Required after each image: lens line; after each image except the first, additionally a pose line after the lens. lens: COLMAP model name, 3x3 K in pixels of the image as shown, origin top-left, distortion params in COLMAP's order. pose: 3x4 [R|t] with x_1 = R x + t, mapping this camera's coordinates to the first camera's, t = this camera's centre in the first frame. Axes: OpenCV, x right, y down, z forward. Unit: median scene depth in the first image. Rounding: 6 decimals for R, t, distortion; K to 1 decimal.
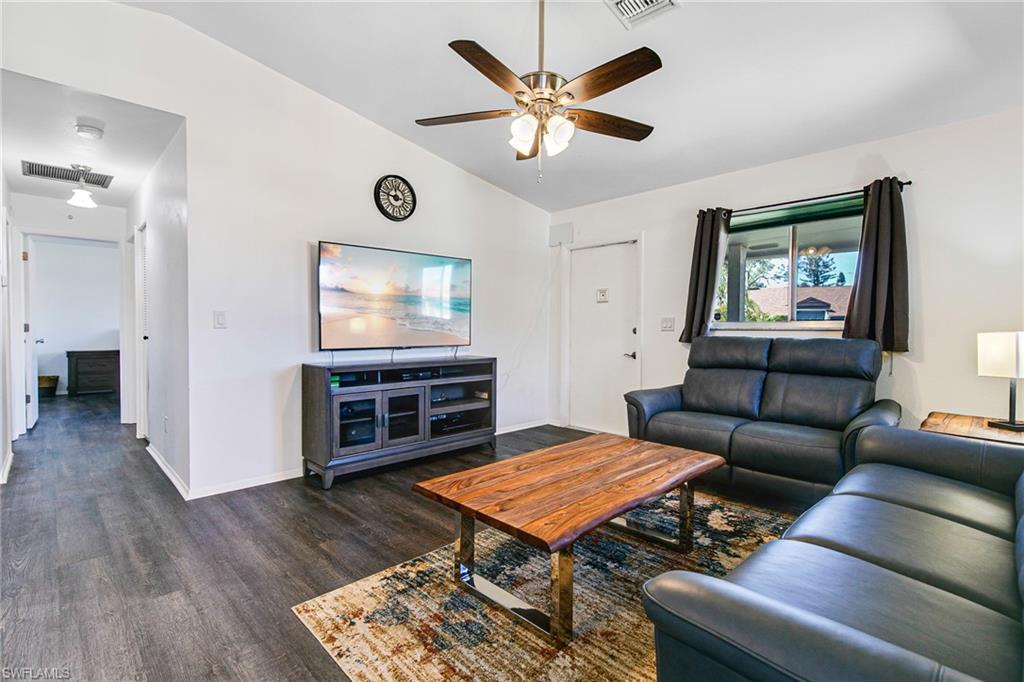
lens RADIAL K [[479.1, 0, 509.8], [0, 479.1, 342.4], [0, 0, 1]] dist [0.003081, 0.000899]
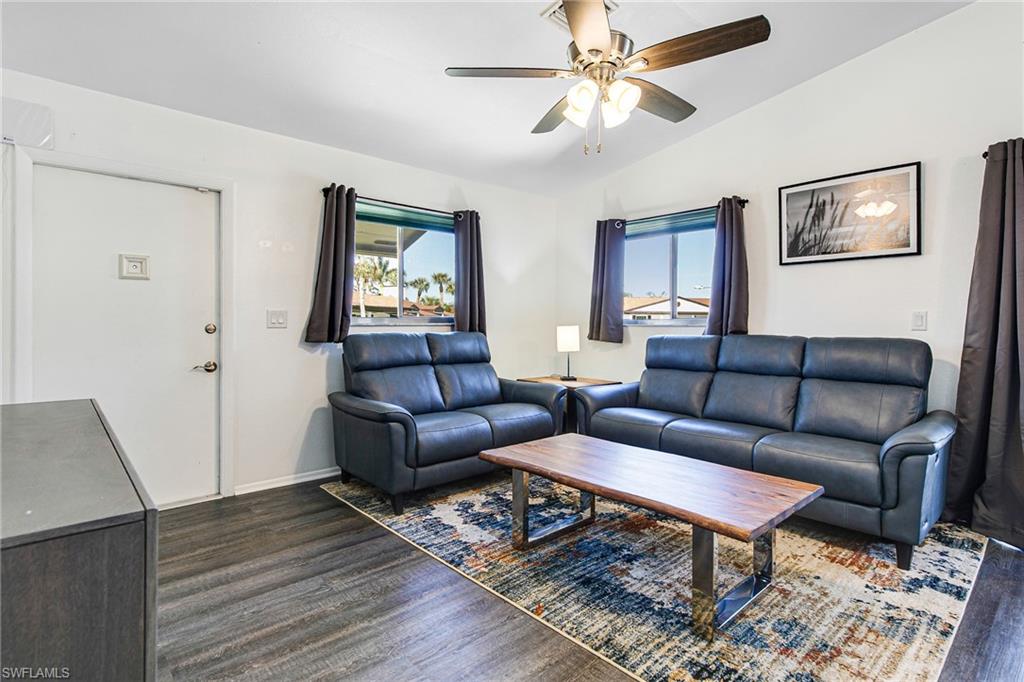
lens RADIAL K [[523.0, 0, 512.0], [0, 523.0, 341.0], [0, 0, 1]] dist [-0.000404, -0.000595]
pose [[0.018987, -0.038535, 0.999077, -0.850564], [0.031239, 0.998792, 0.037930, -0.043307], [-0.999332, 0.030490, 0.020168, 1.127851]]
